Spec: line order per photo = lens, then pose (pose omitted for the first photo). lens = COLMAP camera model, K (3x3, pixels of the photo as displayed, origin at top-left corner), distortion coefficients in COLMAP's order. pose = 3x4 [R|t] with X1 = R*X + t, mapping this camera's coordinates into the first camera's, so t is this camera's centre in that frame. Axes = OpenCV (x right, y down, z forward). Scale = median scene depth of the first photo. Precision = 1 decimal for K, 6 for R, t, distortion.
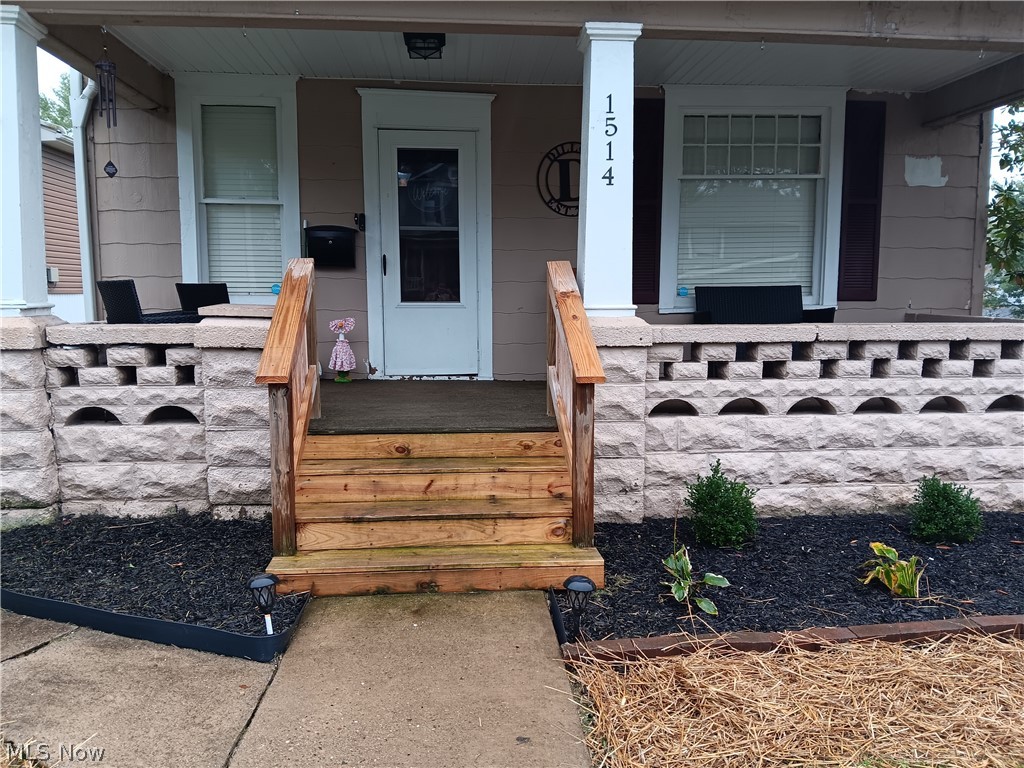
lens RADIAL K [[786.0, 0, 513.8], [0, 786.0, 393.8], [0, 0, 1]] dist [0.127095, -0.271176]
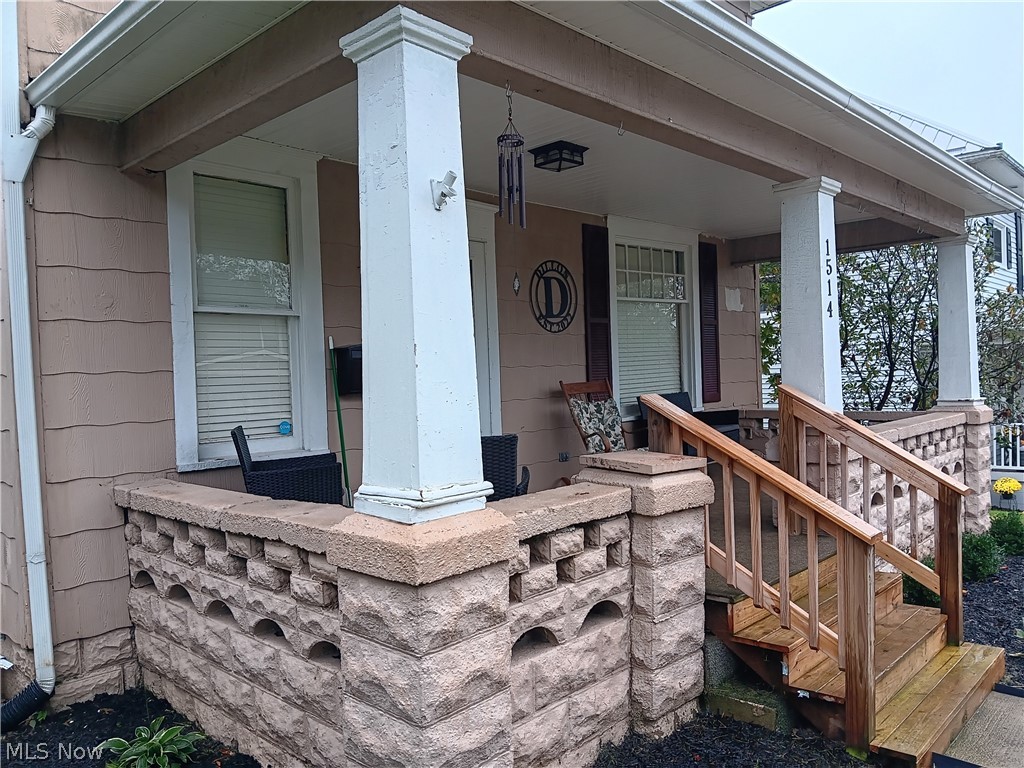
lens RADIAL K [[786.0, 0, 513.8], [0, 786.0, 393.8], [0, 0, 1]] dist [0.127095, -0.271176]
pose [[0.738846, -0.045297, 0.672351, -0.924162], [0.121327, 0.990376, -0.066603, -0.129243], [-0.662863, 0.130784, 0.737230, 0.460224]]
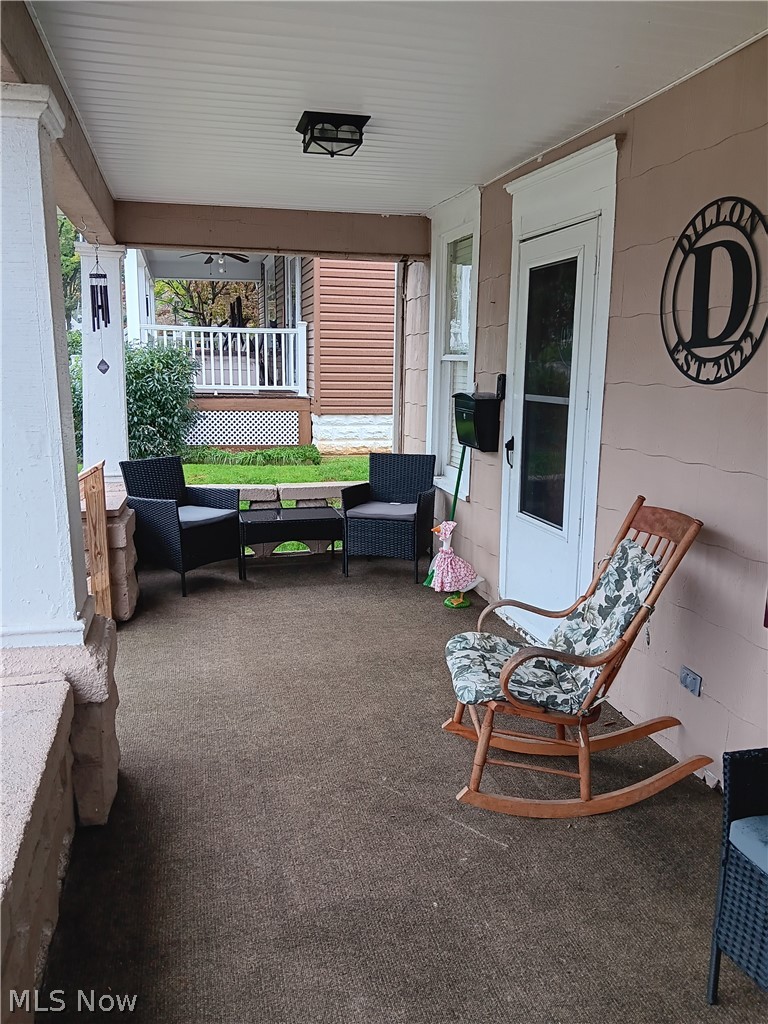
lens RADIAL K [[786.0, 0, 384.0], [0, 786.0, 512.0], [0, 0, 1]] dist [0.127095, -0.271176]
pose [[0.152458, 0.189504, -0.969972, 0.669721], [-0.133711, 0.976376, 0.169739, -0.302512], [0.979223, 0.103818, 0.174195, 1.129625]]
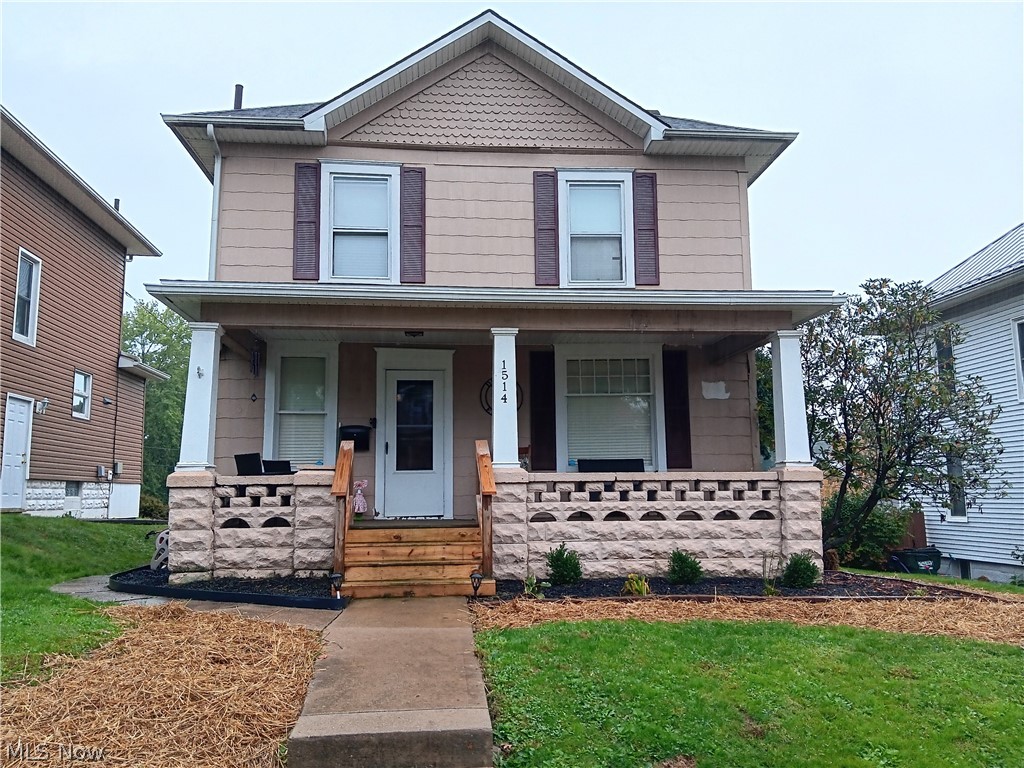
lens RADIAL K [[786.0, 0, 513.8], [0, 786.0, 393.8], [0, 0, 1]] dist [0.127095, -0.271176]
pose [[0.999803, -0.009318, 0.017536, 0.103533], [0.013411, 0.968102, -0.250195, 0.202450], [-0.014645, 0.250381, 0.968037, -0.884083]]
